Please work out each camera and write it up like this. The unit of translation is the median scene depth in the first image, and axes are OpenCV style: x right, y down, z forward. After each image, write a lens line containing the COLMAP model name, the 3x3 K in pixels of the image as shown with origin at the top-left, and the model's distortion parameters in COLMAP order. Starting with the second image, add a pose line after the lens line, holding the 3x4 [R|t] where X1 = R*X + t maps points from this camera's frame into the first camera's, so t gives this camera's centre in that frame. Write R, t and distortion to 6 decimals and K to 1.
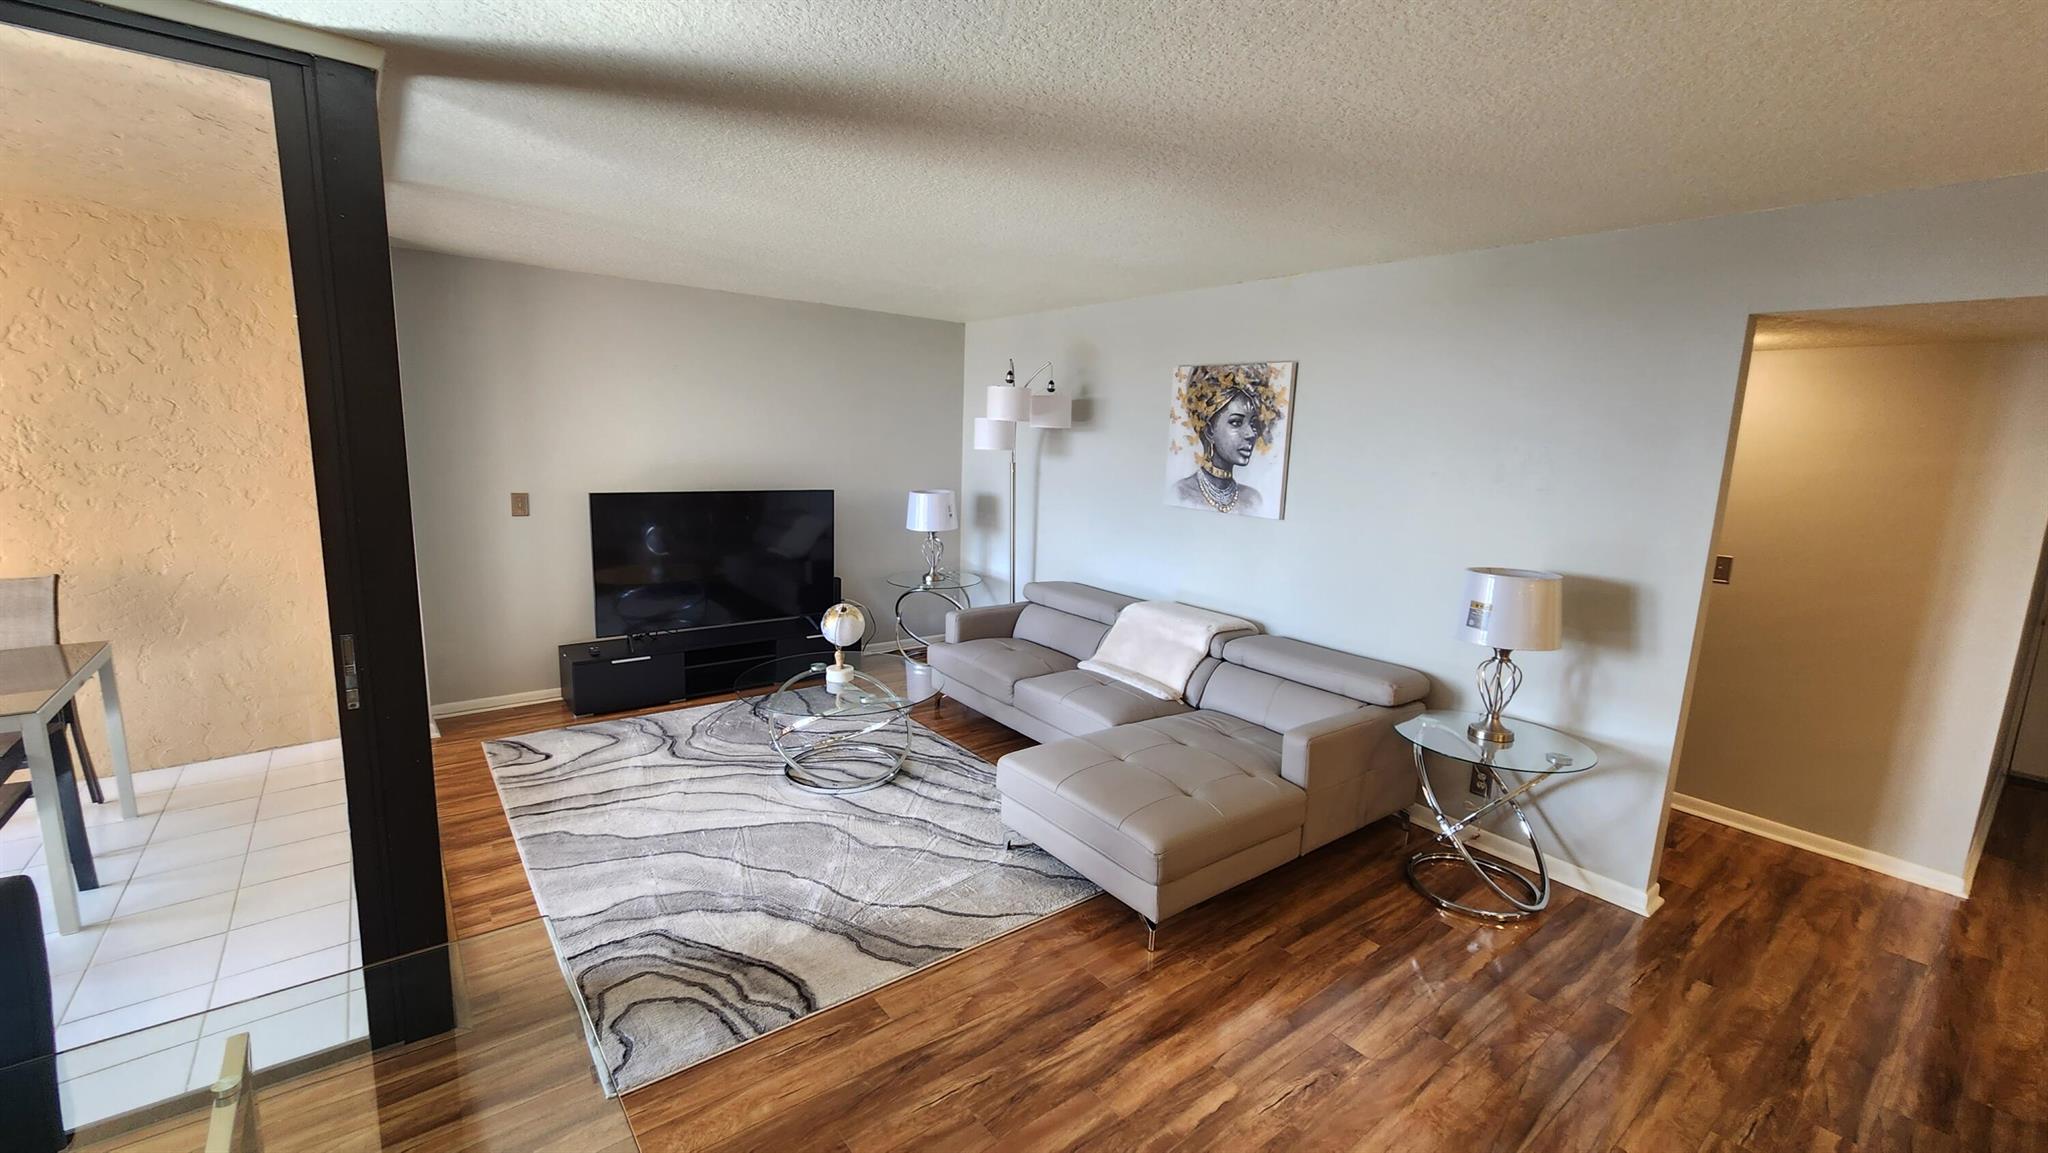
lens RADIAL K [[840.8, 0, 1027.5], [0, 840.8, 577.4], [0, 0, 1]] dist [-0.000364, -0.002668]
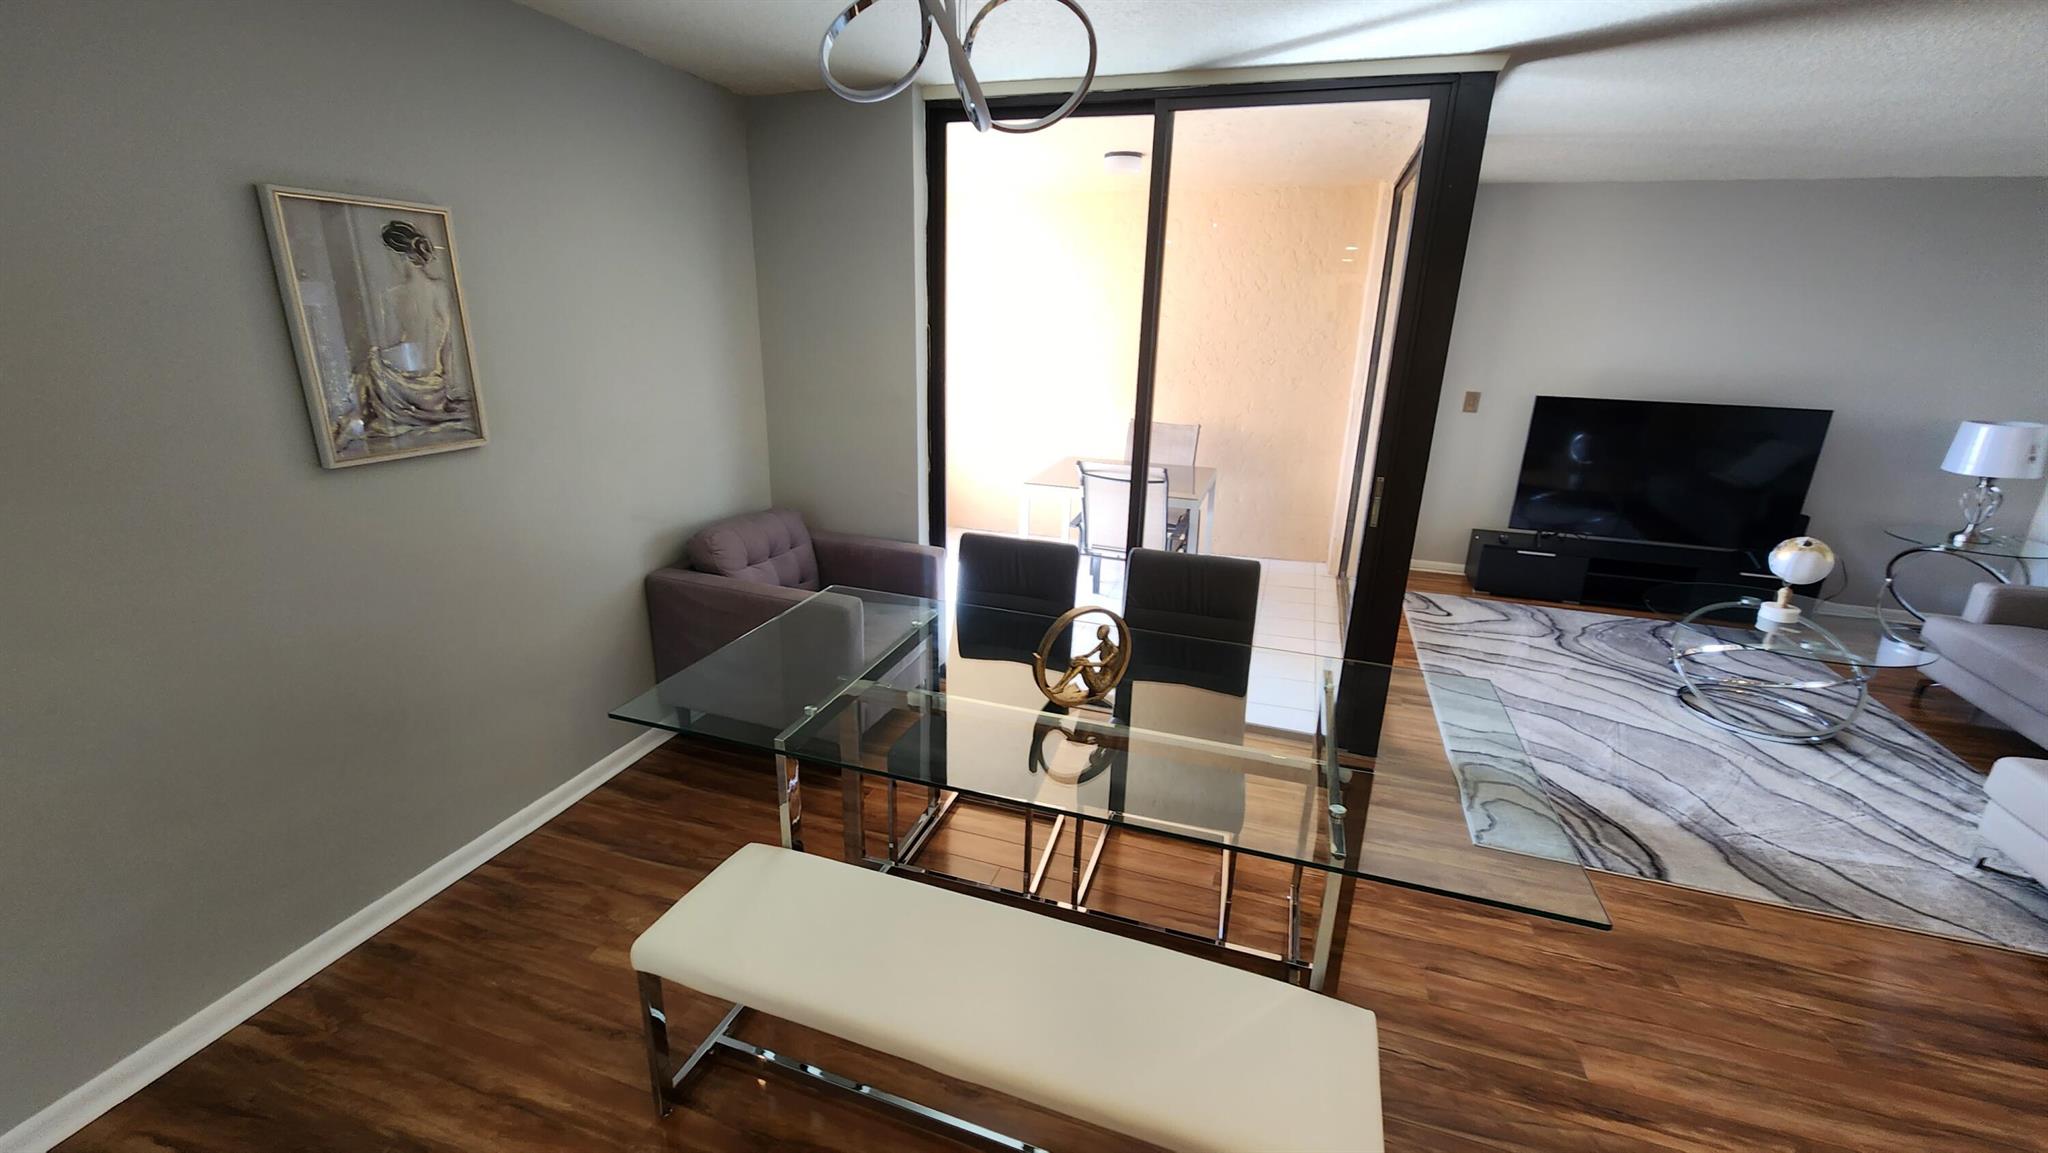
lens RADIAL K [[840.8, 0, 1014.7], [0, 840.8, 579.3], [0, 0, 1]] dist [-0.000364, -0.002668]
pose [[0.550782, 0.232758, -0.801538, 0.043226], [-0.143372, 0.972439, 0.183867, 0.034503], [0.822243, 0.013648, 0.568972, -0.212064]]
